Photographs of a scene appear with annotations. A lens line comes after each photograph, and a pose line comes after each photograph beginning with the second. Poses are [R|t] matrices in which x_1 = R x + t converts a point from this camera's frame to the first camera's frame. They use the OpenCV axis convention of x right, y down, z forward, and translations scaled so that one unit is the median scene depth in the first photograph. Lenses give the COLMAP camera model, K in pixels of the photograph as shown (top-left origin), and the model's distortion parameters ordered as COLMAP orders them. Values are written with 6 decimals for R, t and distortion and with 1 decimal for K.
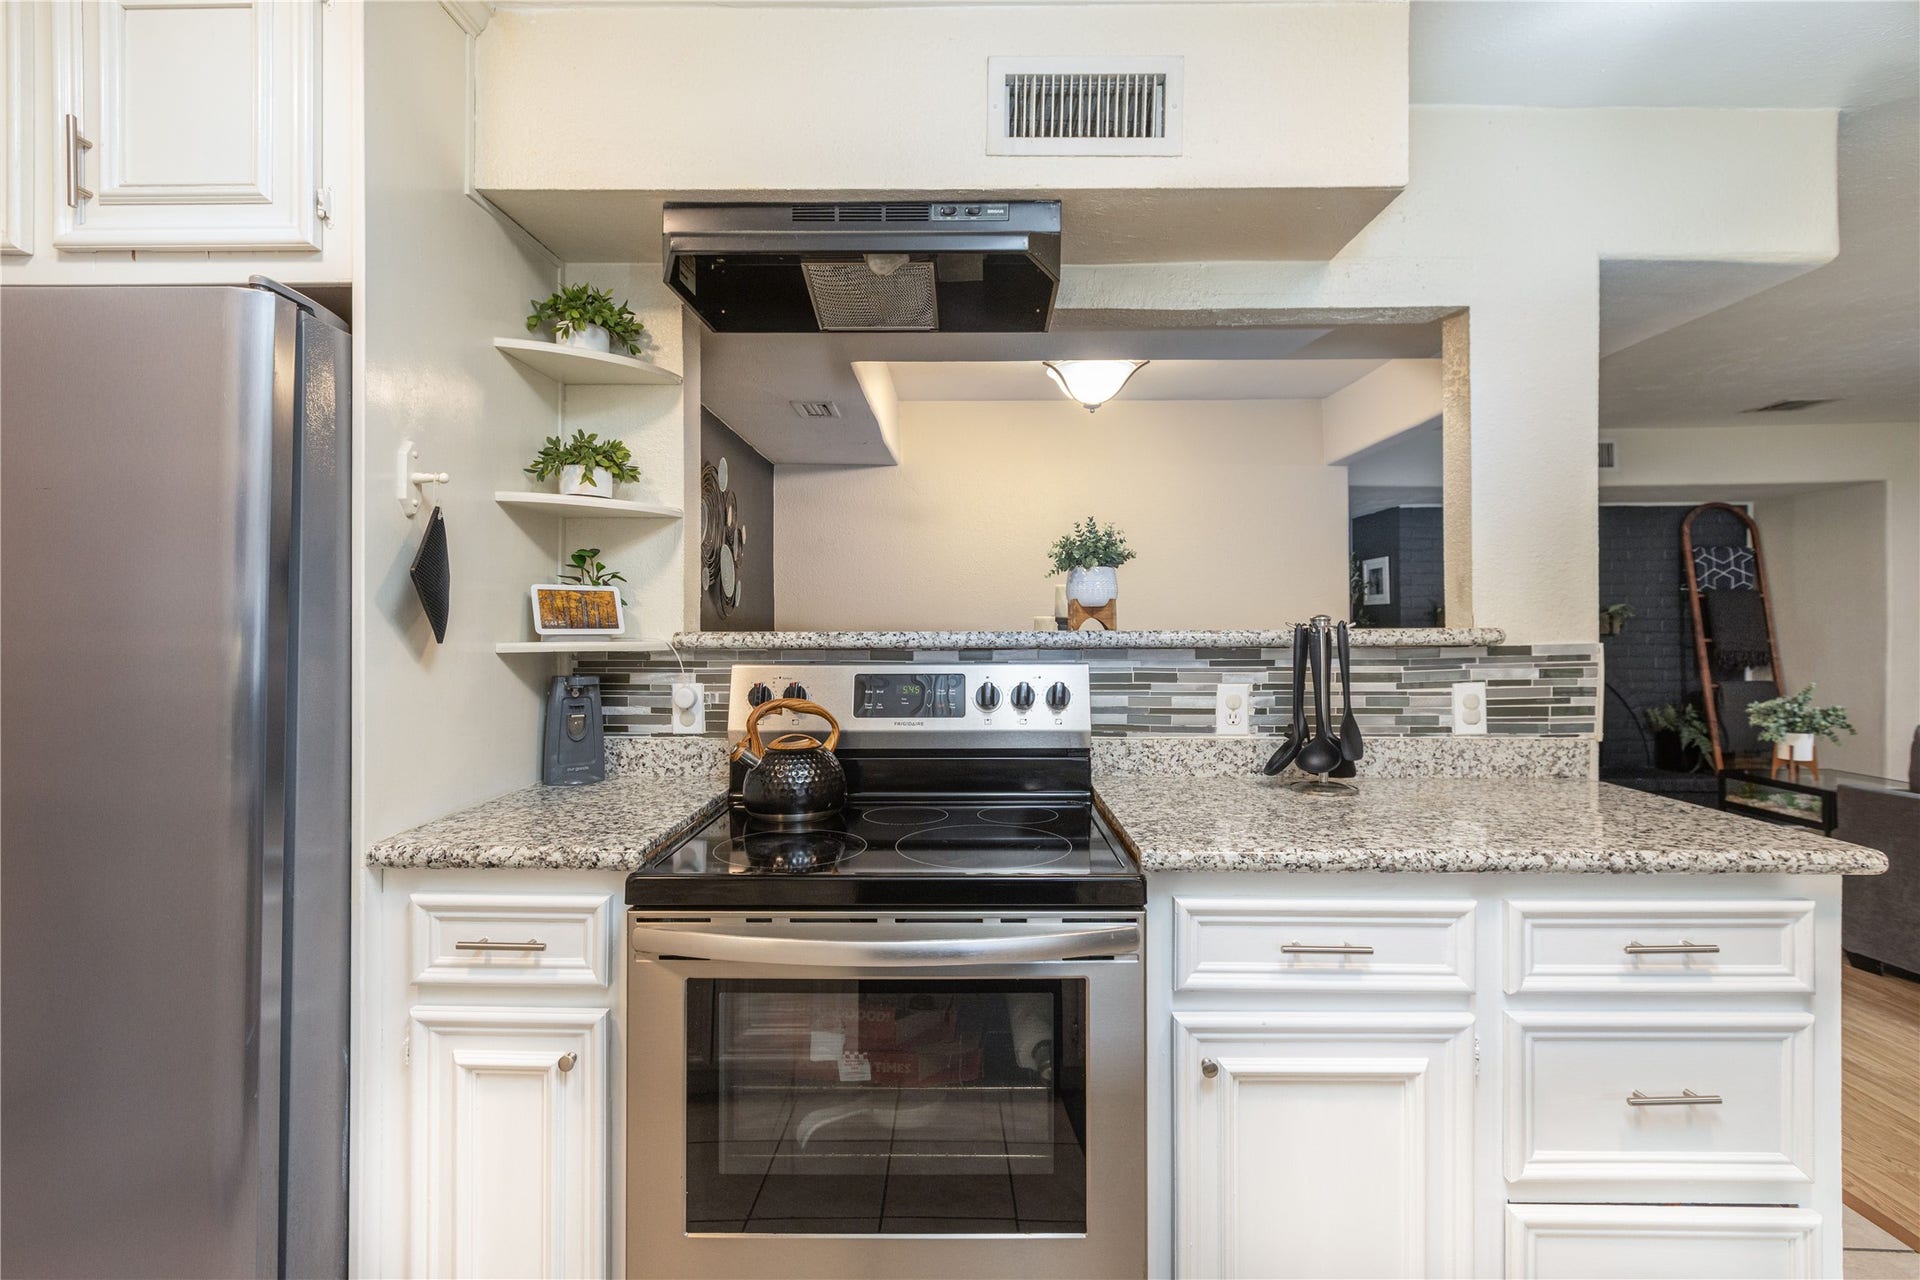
lens RADIAL K [[880.1, 0, 960.7], [0, 880.1, 640.3], [0, 0, 1]] dist [0.000664, 0.000186]
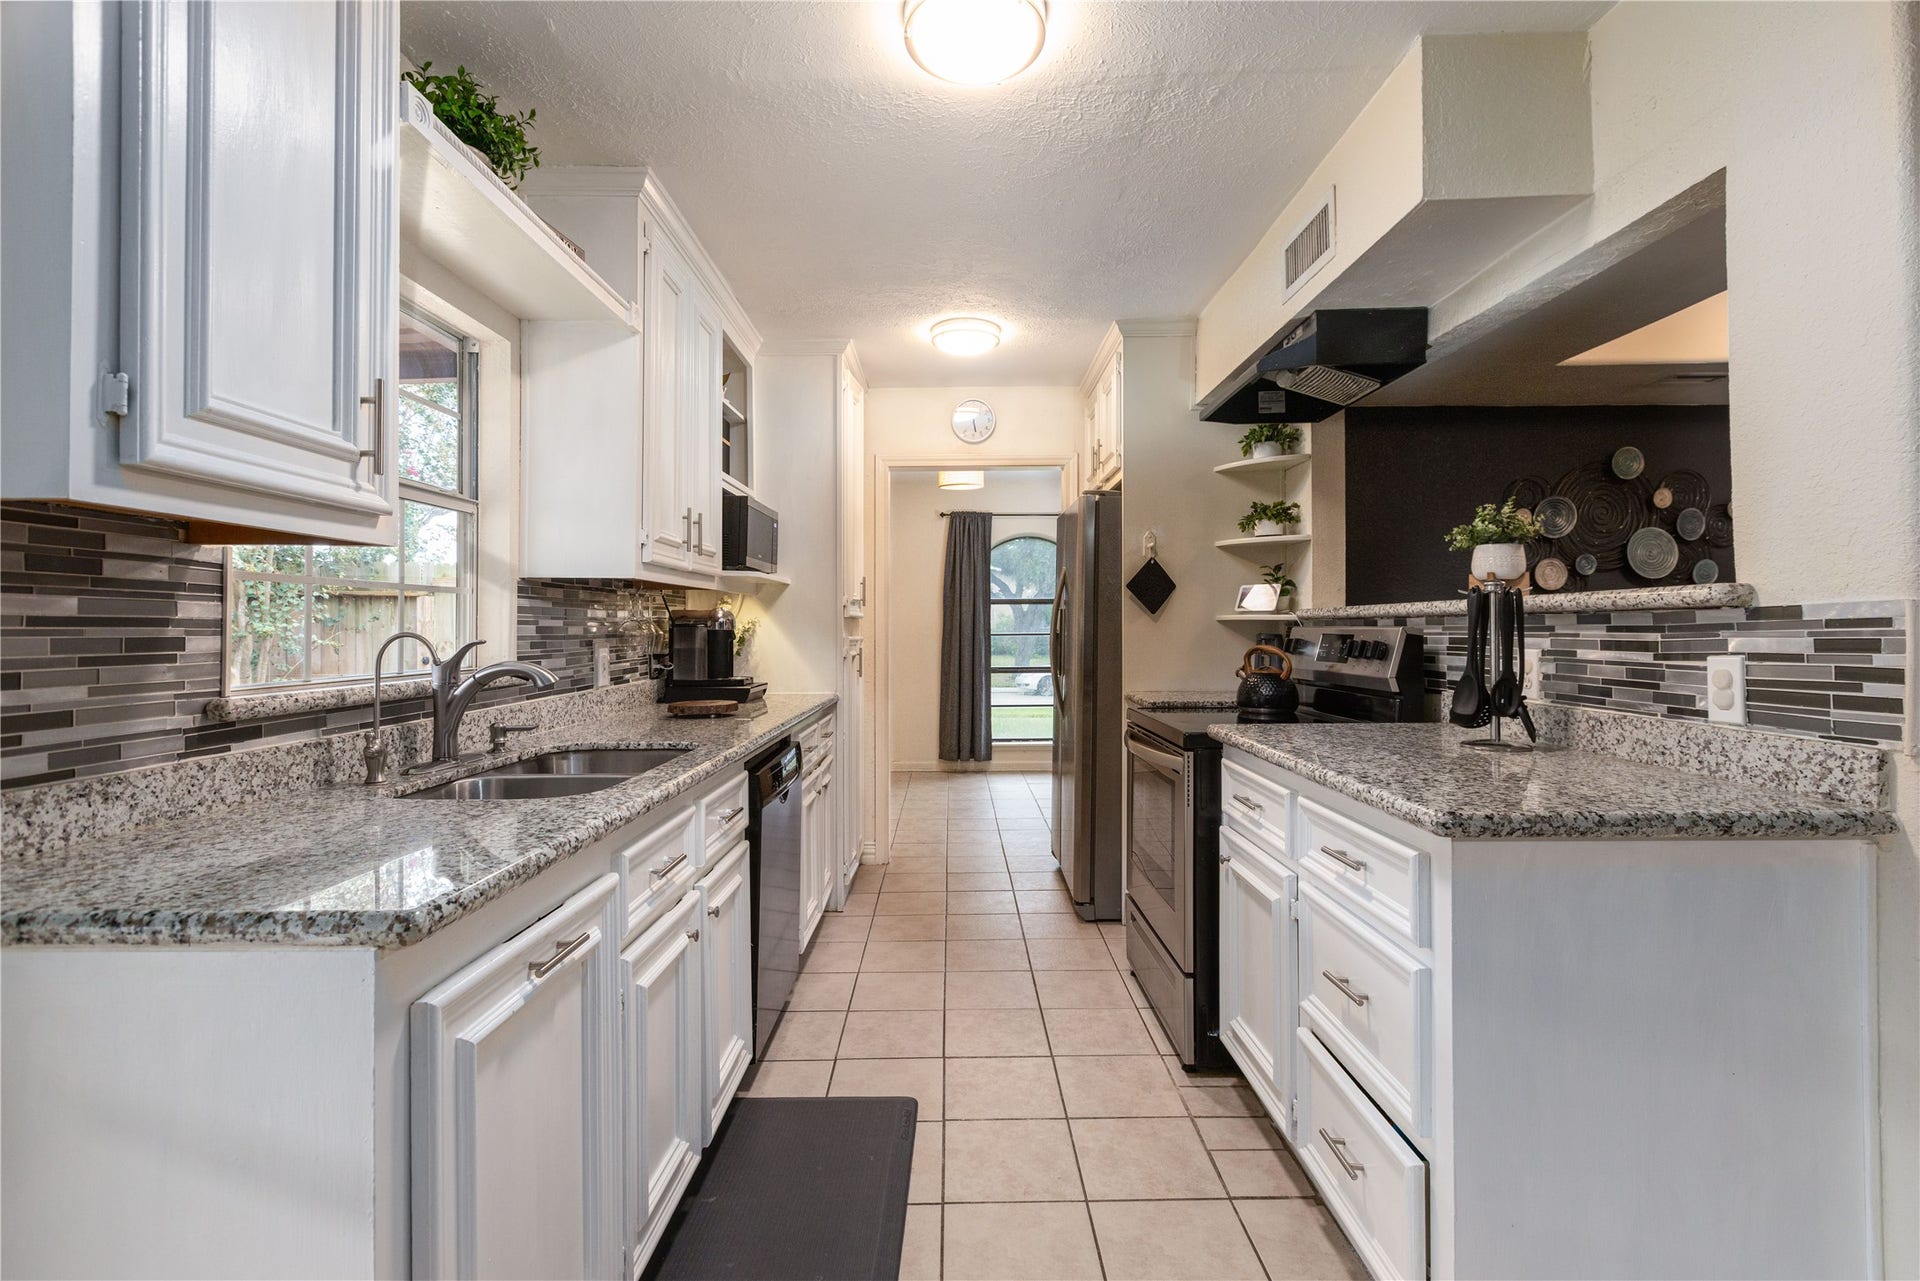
lens RADIAL K [[880.1, 0, 956.3], [0, 880.1, 629.8], [0, 0, 1]] dist [0.000664, 0.000186]
pose [[0.009783, 0.004338, -0.999943, 1.343434], [0.003752, 0.999983, 0.004375, 0.019794], [0.999945, -0.003794, 0.009767, 0.318489]]
